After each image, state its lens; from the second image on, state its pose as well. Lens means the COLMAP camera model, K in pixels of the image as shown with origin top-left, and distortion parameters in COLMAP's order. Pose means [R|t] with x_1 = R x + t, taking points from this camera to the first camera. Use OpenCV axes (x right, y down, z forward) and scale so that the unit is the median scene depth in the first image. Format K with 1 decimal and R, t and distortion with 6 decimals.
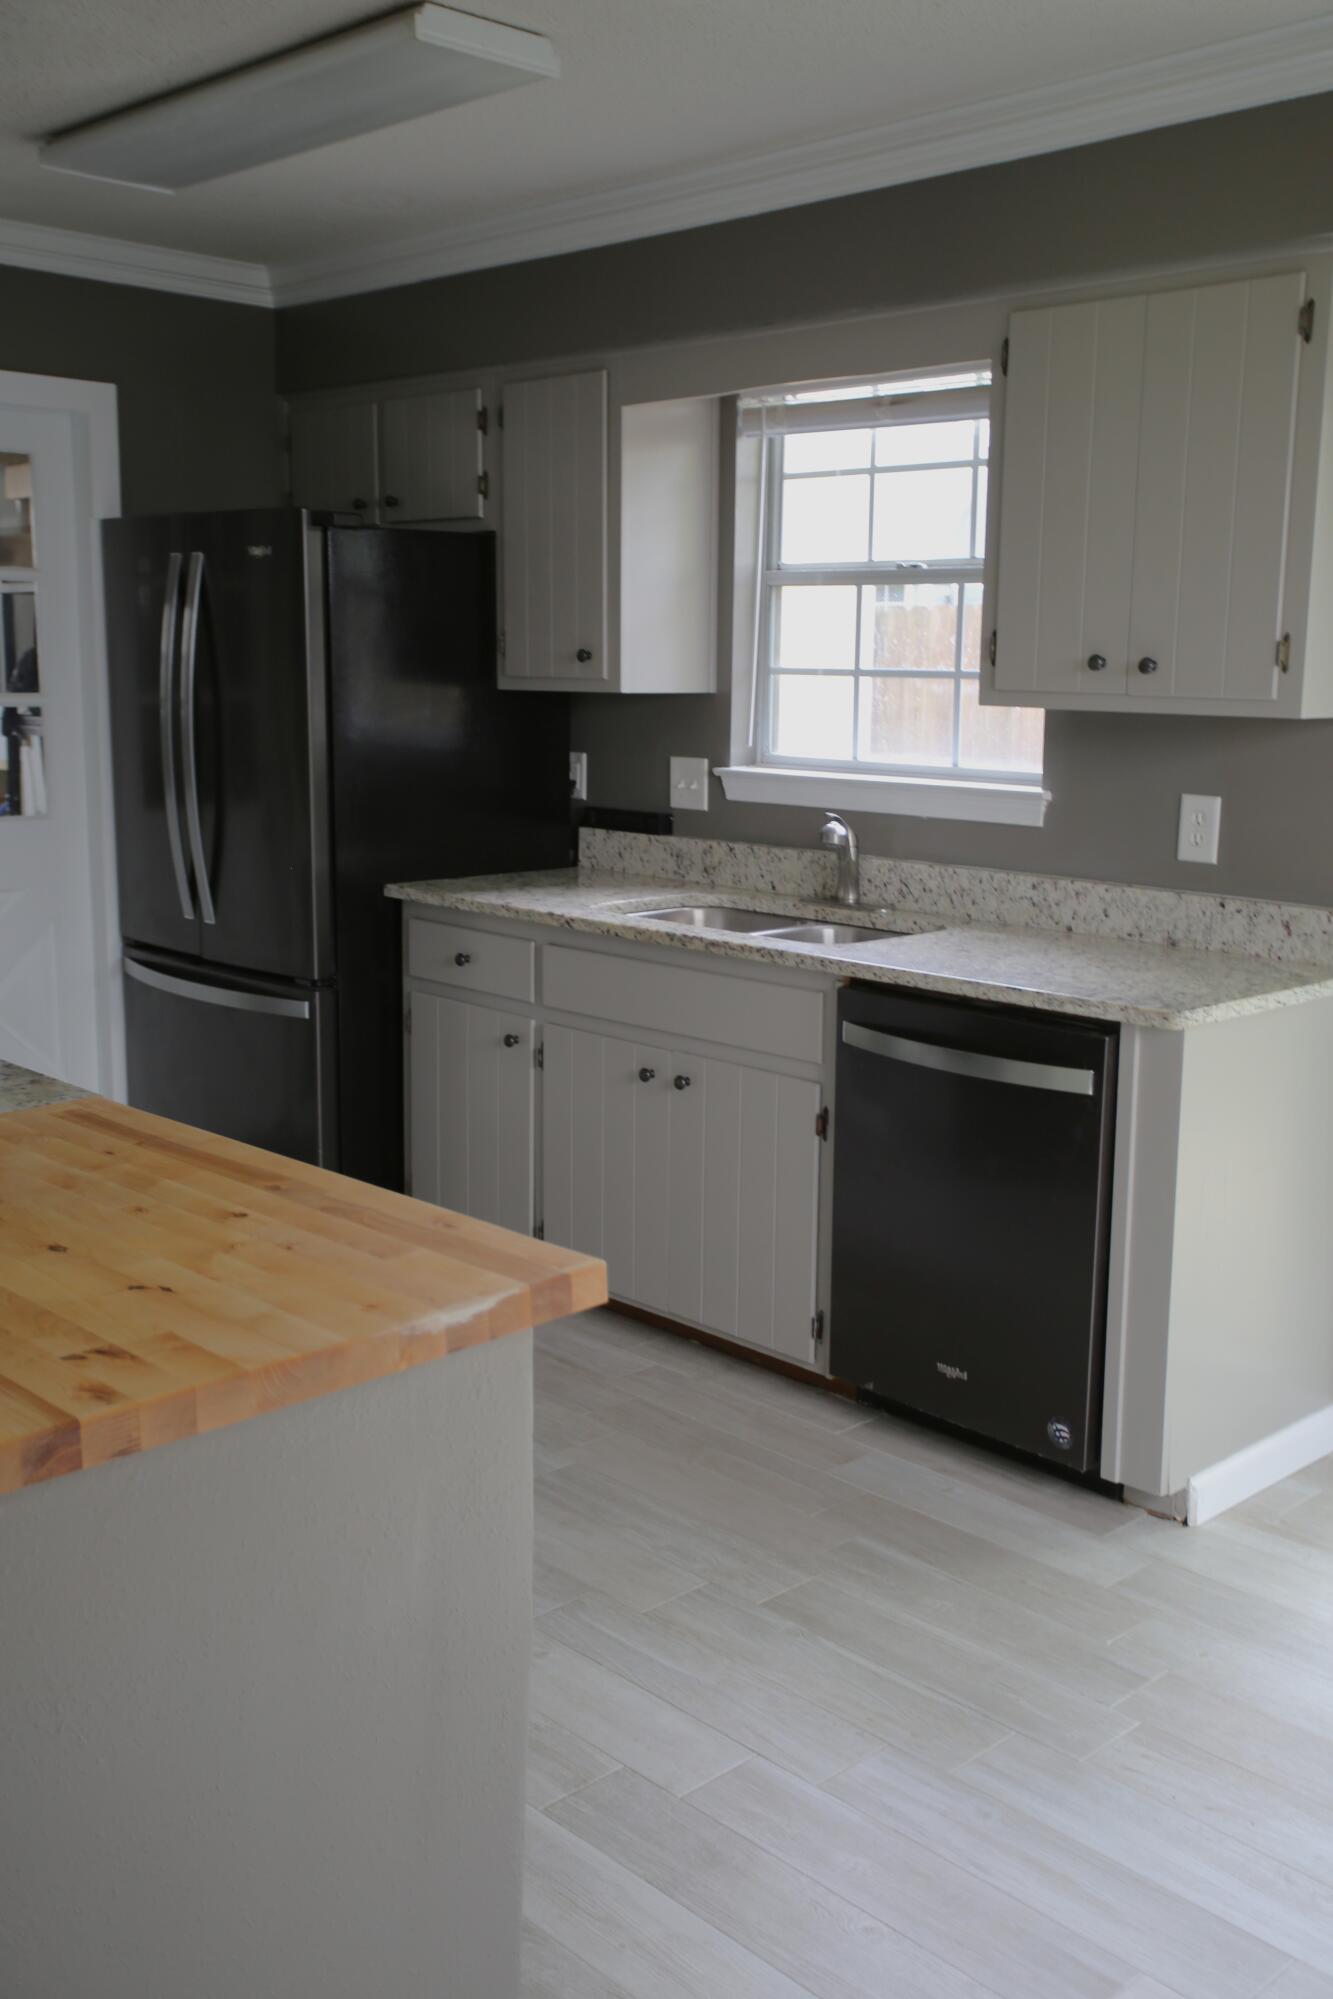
lens RADIAL K [[1967.0, 0, 675.2], [0, 1967.0, 1011.7], [0, 0, 1]] dist [-0.001597, 0.113450]
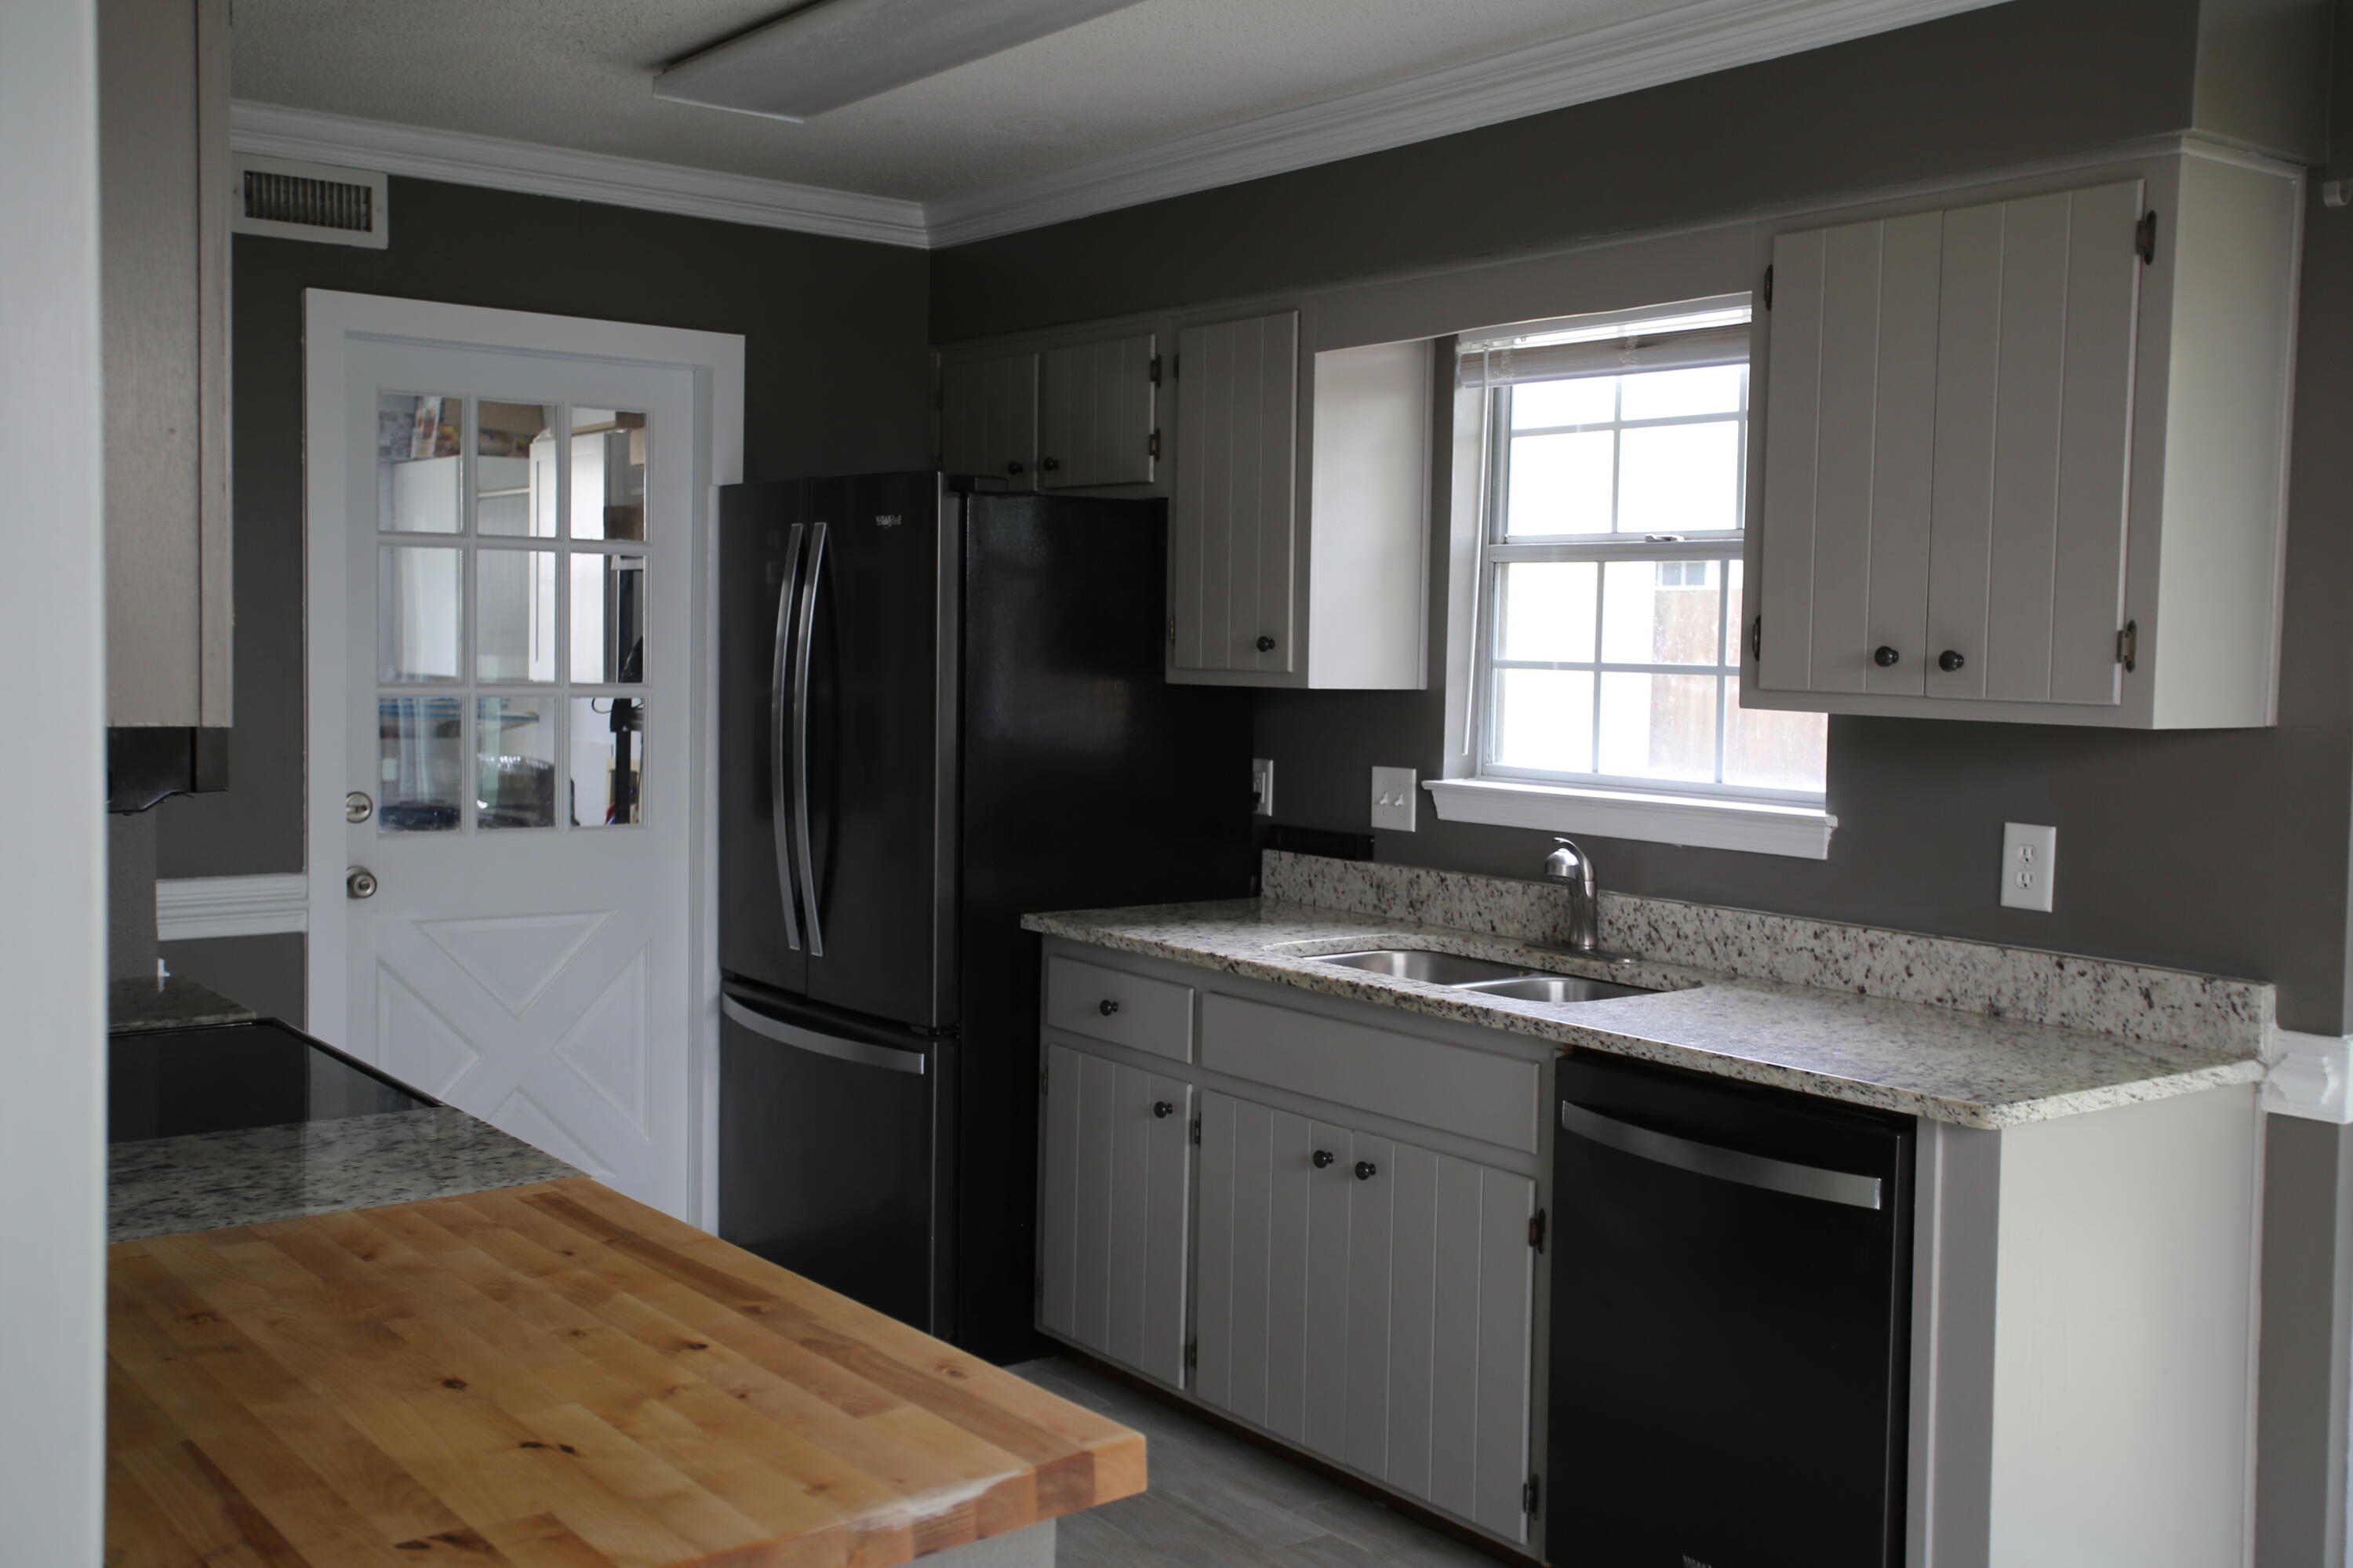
lens RADIAL K [[2315.5, 0, 1170.9], [0, 2315.5, 781.0], [0, 0, 1]] dist [-0.001597, 0.113450]
pose [[0.993112, 0.014148, -0.116309, 0.032255], [-0.028085, 0.992487, -0.119082, -0.006850], [0.113751, 0.121528, 0.986048, 0.043788]]
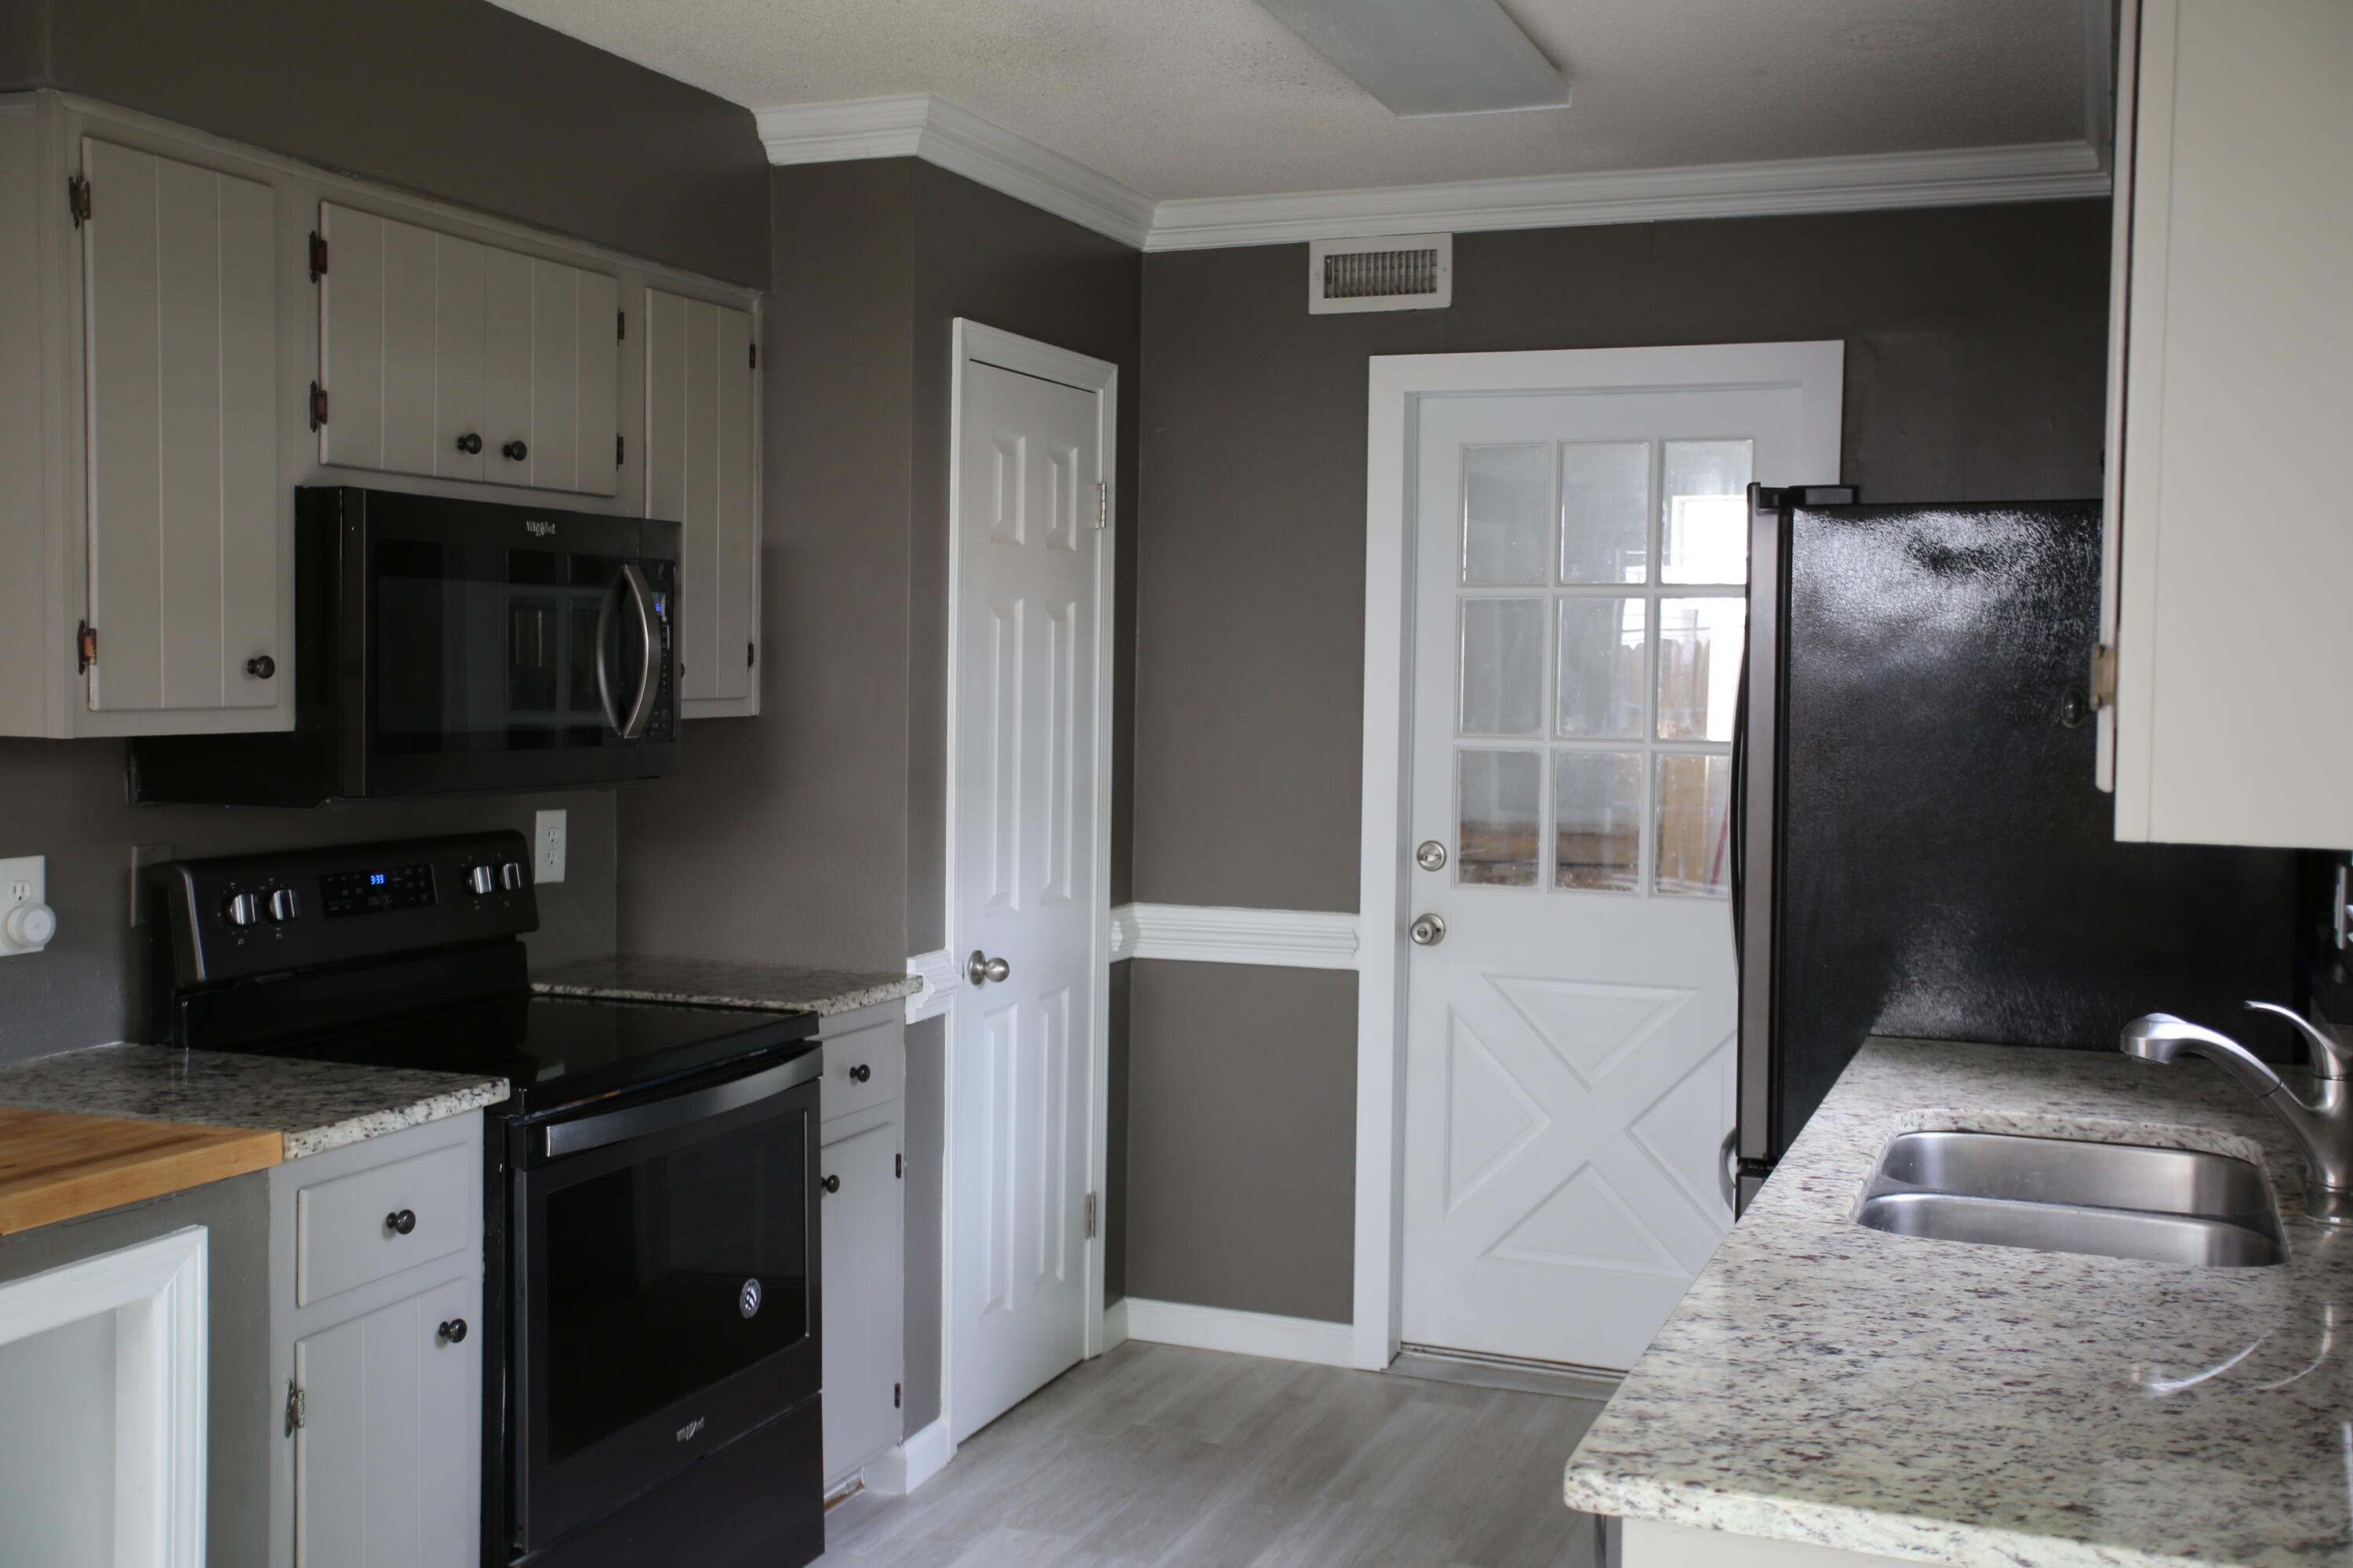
lens RADIAL K [[2383.0, 0, 1176.5], [0, 2383.0, 784.0], [0, 0, 1]] dist [-0.000936, -0.000257]
pose [[0.417494, 0.040383, -0.907782, 0.549555], [-0.172754, 0.984319, -0.035663, -0.092003], [0.892107, 0.171712, 0.417924, 0.520613]]
